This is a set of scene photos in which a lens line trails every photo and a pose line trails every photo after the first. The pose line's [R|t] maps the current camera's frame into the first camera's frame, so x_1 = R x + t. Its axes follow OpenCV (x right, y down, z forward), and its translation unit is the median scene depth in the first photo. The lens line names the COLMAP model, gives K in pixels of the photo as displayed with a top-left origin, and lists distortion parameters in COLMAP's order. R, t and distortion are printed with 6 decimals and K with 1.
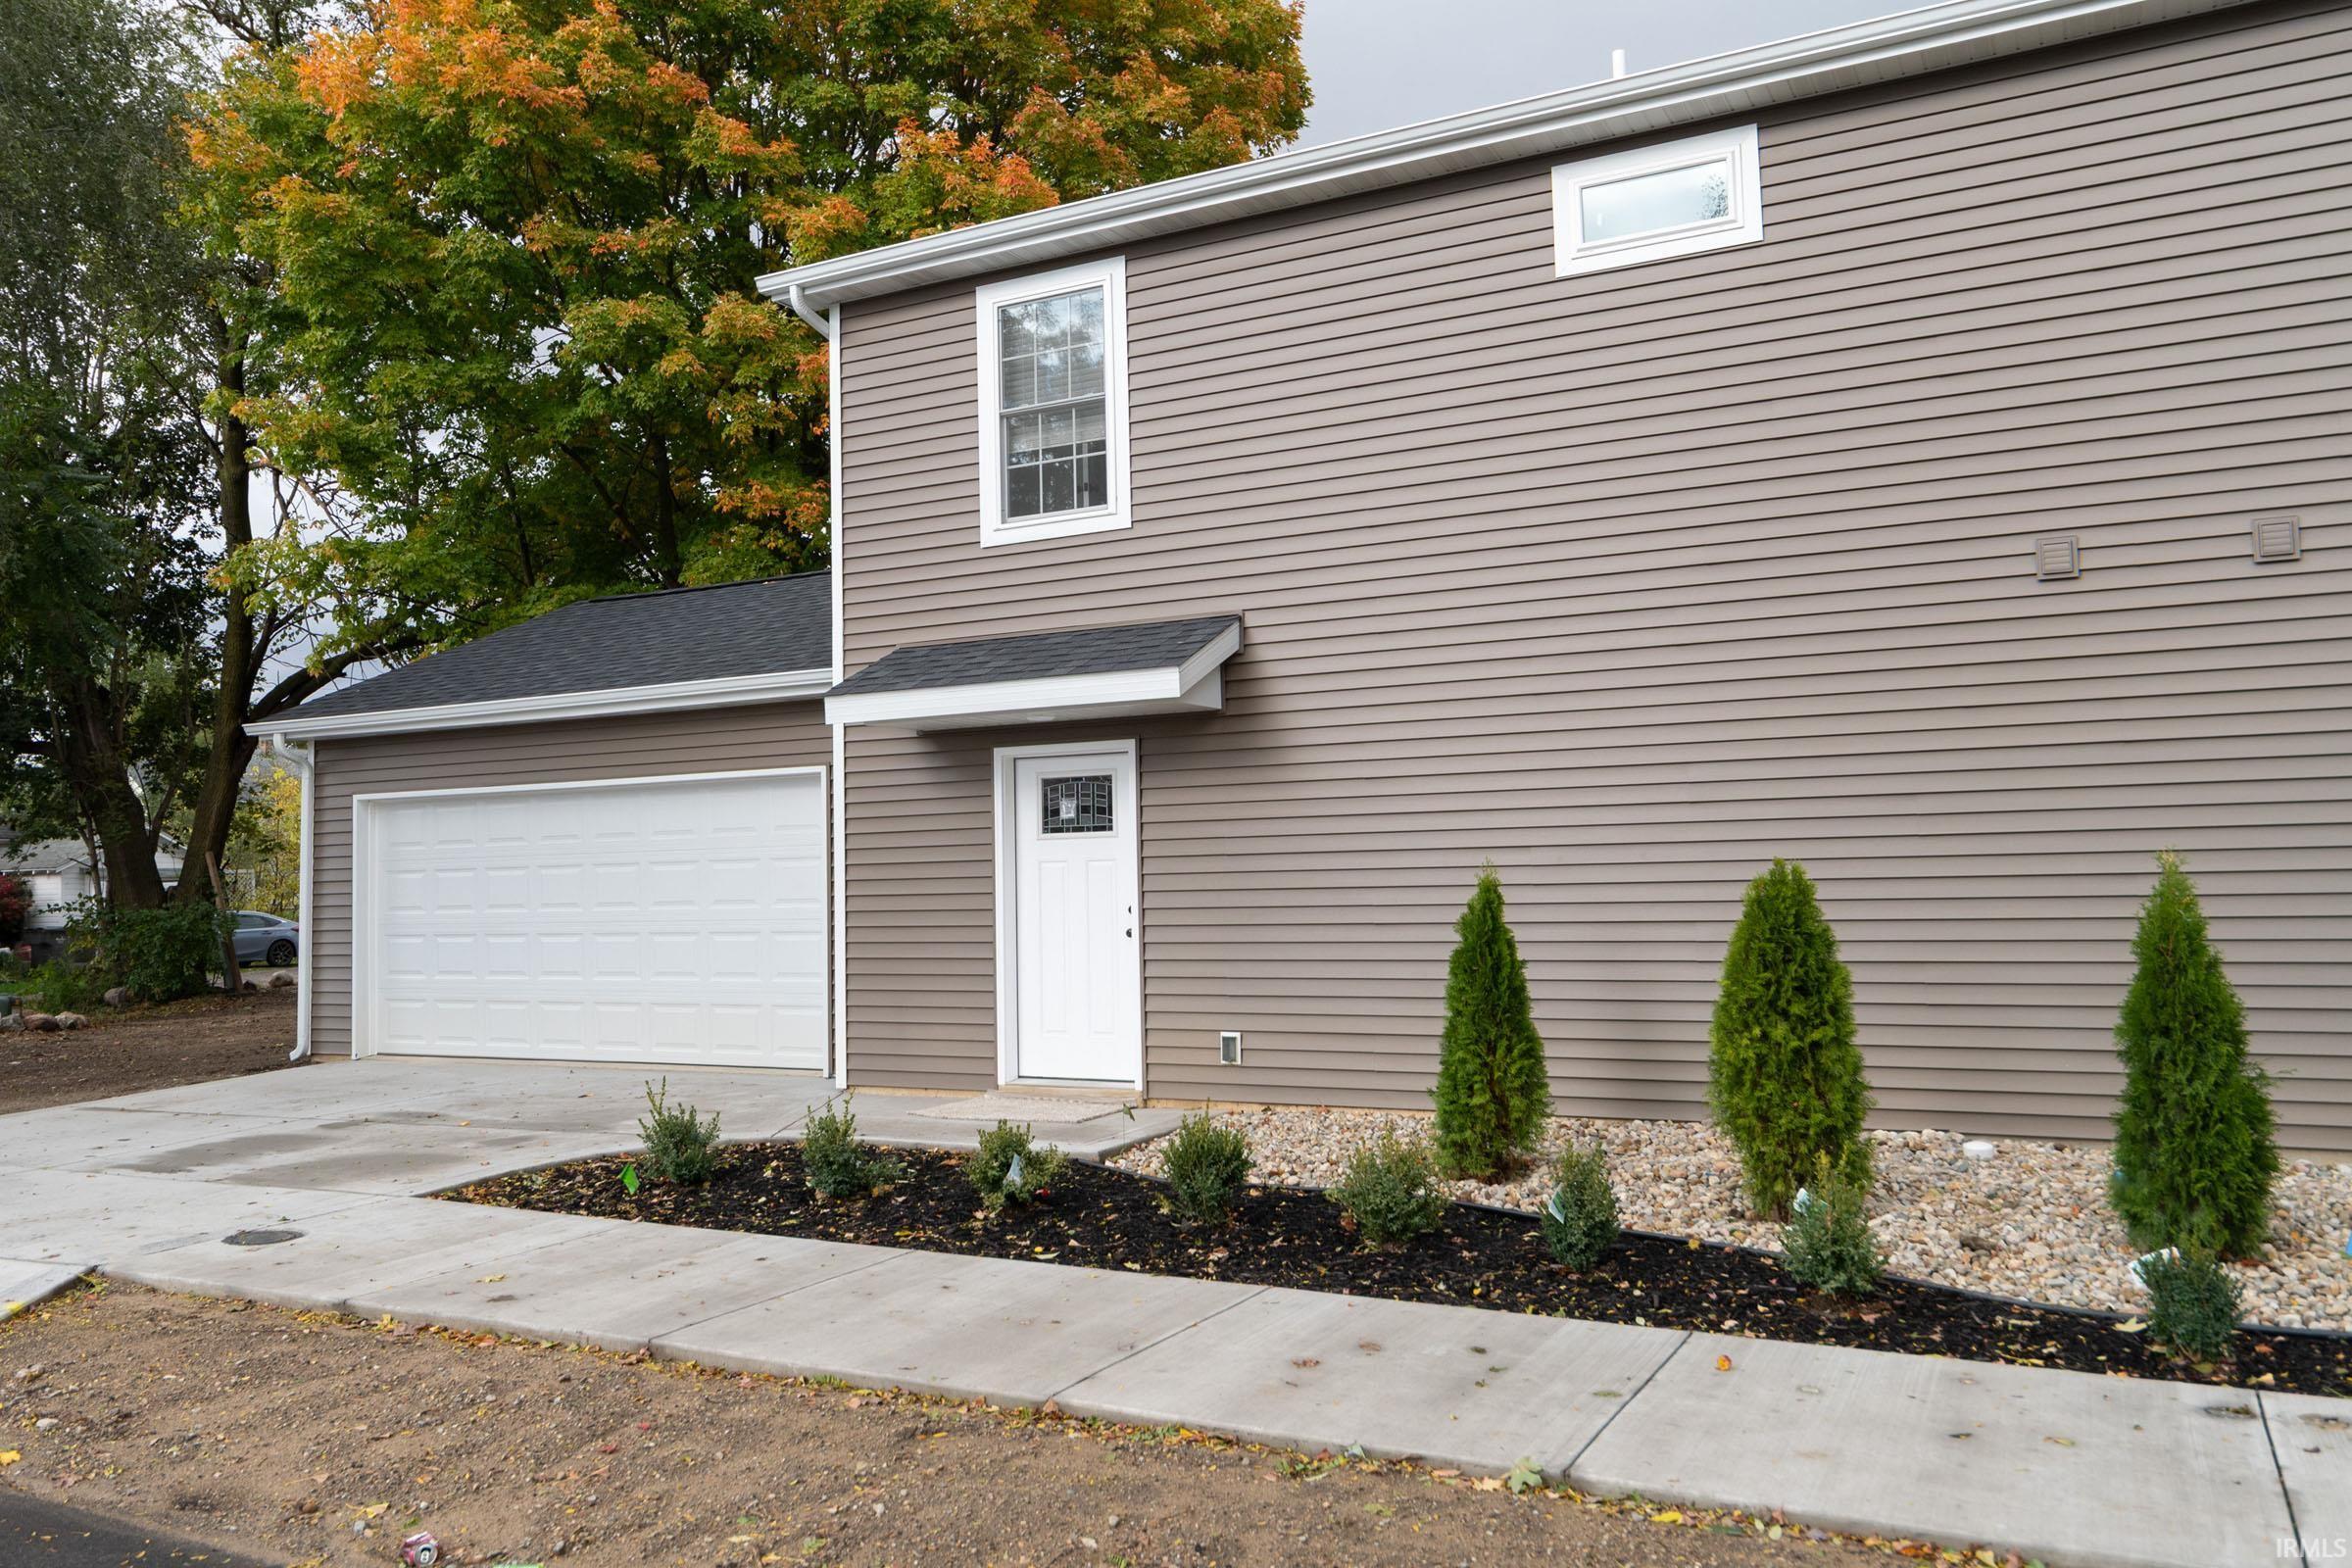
lens RADIAL K [[1758.6, 0, 1177.3], [0, 1758.6, 753.8], [0, 0, 1]] dist [0.003254, 0.002005]
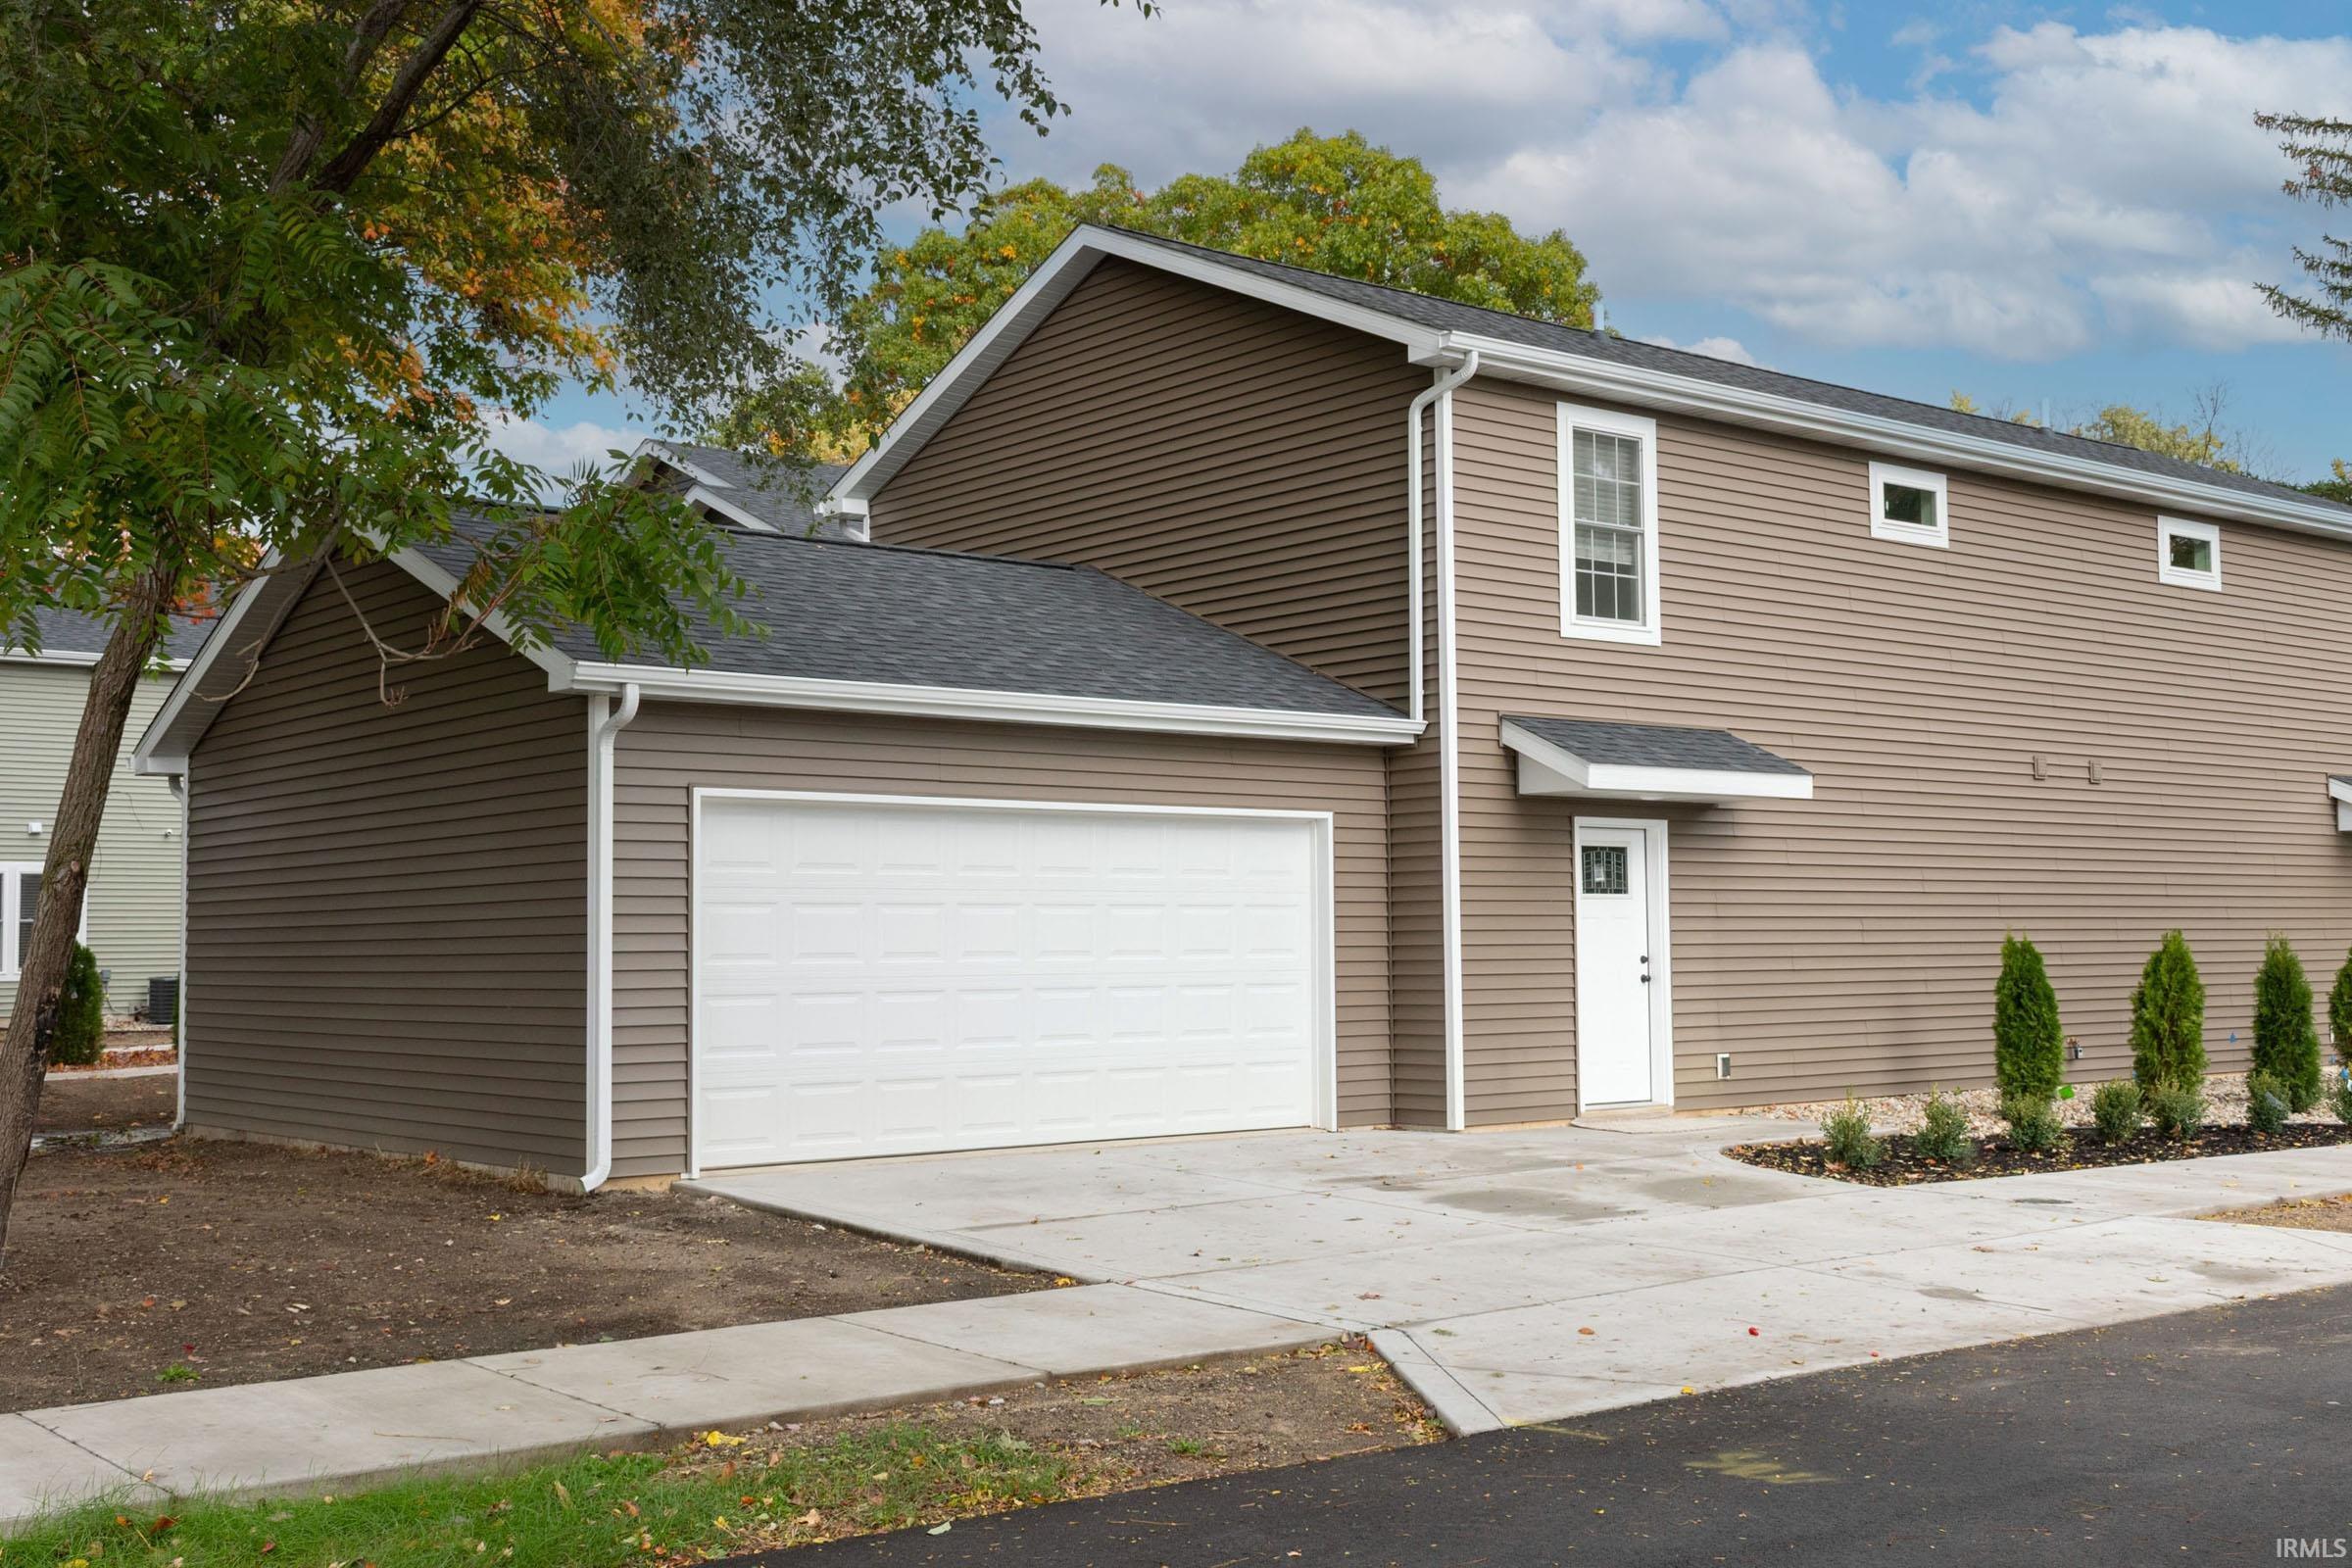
lens RADIAL K [[2509.9, 0, 1146.0], [0, 2509.9, 784.7], [0, 0, 1]] dist [0.023681, 0.012288]
pose [[0.402471, 0.076530, 0.912228, -1.675934], [-0.068377, 0.996229, -0.053410, 0.080852], [-0.912876, -0.040880, 0.406186, 0.588736]]
